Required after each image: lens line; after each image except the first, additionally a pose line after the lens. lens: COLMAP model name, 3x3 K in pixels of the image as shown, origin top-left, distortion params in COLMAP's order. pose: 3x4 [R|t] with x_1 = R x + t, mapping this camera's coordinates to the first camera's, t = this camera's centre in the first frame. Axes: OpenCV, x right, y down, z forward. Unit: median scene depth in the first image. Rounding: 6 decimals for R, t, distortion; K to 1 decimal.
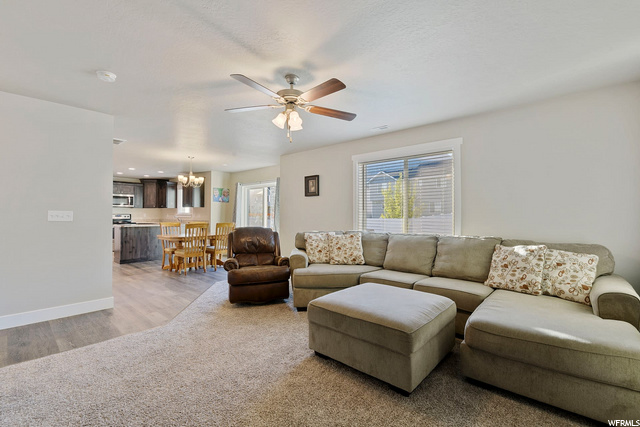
lens RADIAL K [[285.3, 0, 324.5], [0, 285.3, 215.2], [0, 0, 1]] dist [-0.002551, -0.000246]
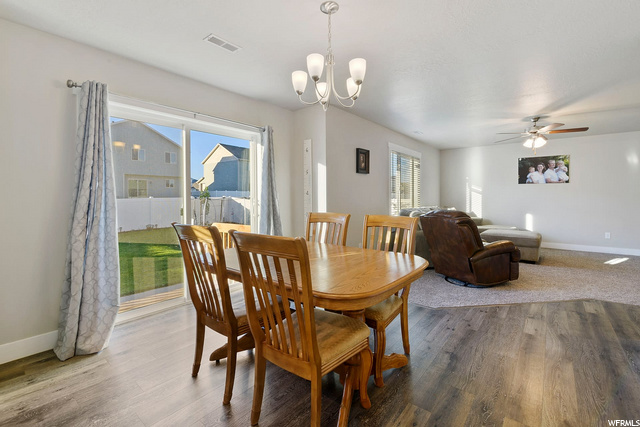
lens RADIAL K [[288.1, 0, 322.7], [0, 288.1, 194.3], [0, 0, 1]] dist [-0.010592, -0.000615]
pose [[-0.056253, 0.009823, 0.998368, -1.028167], [0.008097, 0.999923, -0.009382, 0.001968], [-0.998384, 0.007557, -0.056328, 1.353603]]
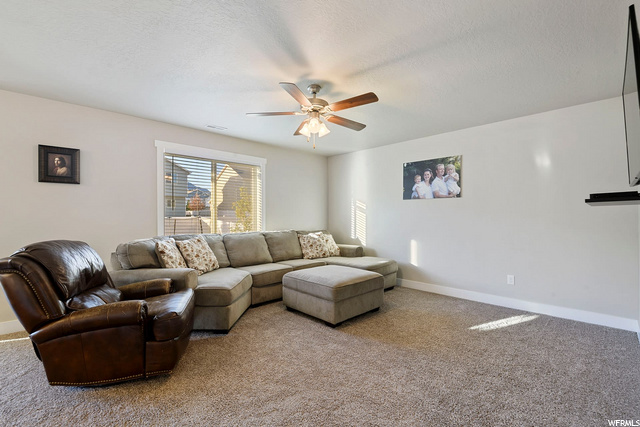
lens RADIAL K [[285.3, 0, 324.5], [0, 285.3, 215.2], [0, 0, 1]] dist [-0.002551, -0.000246]
pose [[0.057646, 0.007390, 0.998310, -0.673590], [0.005649, 0.999954, -0.007729, 0.005496], [-0.998321, 0.006085, 0.057601, 0.510994]]
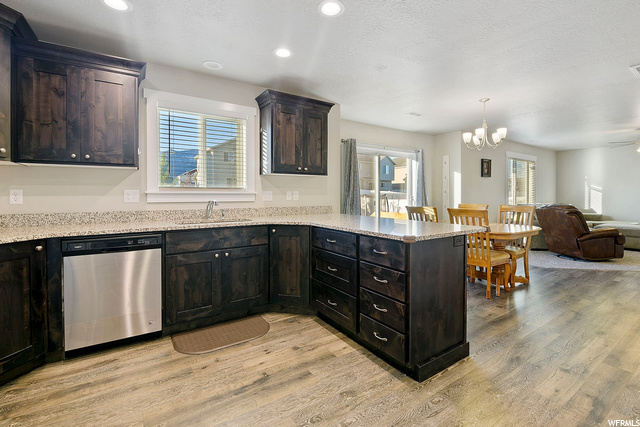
lens RADIAL K [[288.1, 0, 322.7], [0, 288.1, 194.3], [0, 0, 1]] dist [-0.010592, -0.000615]
pose [[0.249991, 0.001628, 0.968247, -1.525742], [0.006308, 0.999975, -0.003310, 0.001084], [-0.968228, 0.006935, 0.249974, 1.560181]]
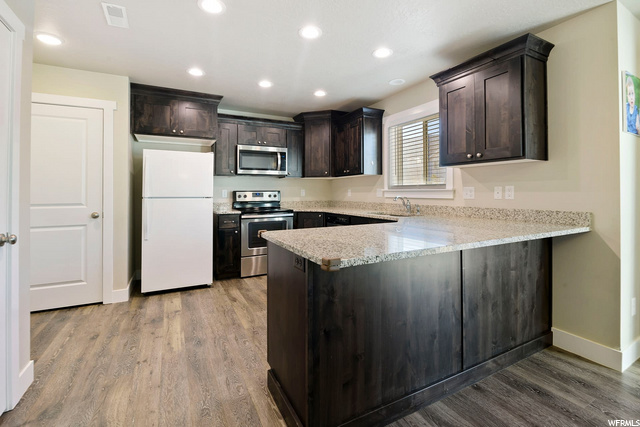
lens RADIAL K [[288.1, 0, 322.7], [0, 288.1, 194.3], [0, 0, 1]] dist [-0.010592, -0.000615]
pose [[0.937775, -0.000374, -0.347243, -0.944078], [0.000736, 0.999999, 0.000911, 0.003962], [0.347243, -0.001110, 0.937775, 1.219626]]
